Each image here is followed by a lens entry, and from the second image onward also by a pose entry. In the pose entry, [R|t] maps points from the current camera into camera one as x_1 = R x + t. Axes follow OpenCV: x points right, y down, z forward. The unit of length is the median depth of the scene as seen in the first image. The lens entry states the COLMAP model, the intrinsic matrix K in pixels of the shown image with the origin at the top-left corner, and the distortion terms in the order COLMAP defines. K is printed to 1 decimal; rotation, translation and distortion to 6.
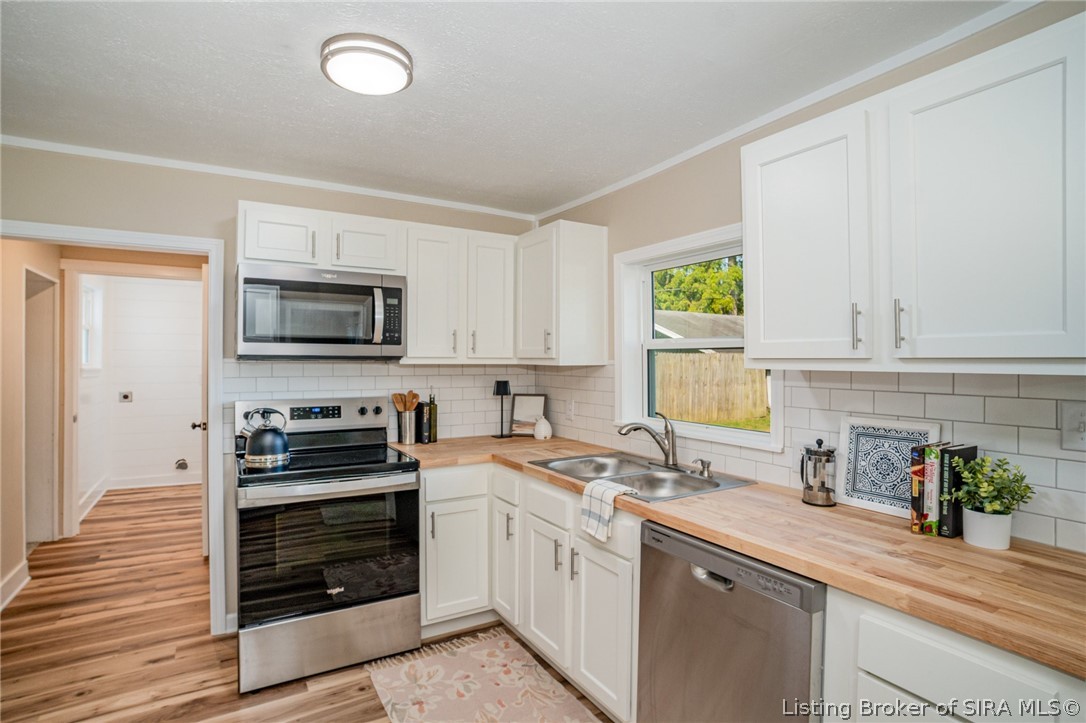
lens RADIAL K [[526.6, 0, 537.0], [0, 526.6, 361.6], [0, 0, 1]] dist [-0.014159, 0.000399]
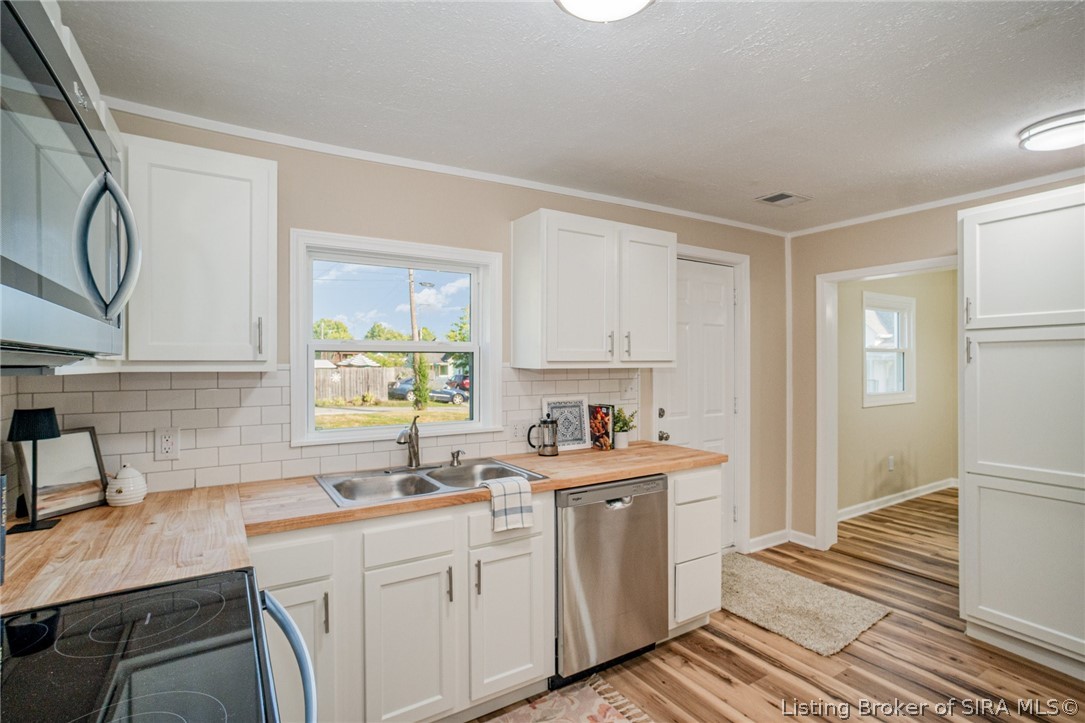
lens RADIAL K [[526.1, 0, 537.8], [0, 526.1, 363.3], [0, 0, 1]] dist [-0.014159, 0.000399]
pose [[0.008581, -0.003466, 0.999957, -1.008275], [0.010768, 0.999936, 0.003374, -0.005667], [-0.999905, 0.010739, 0.008617, 1.005907]]
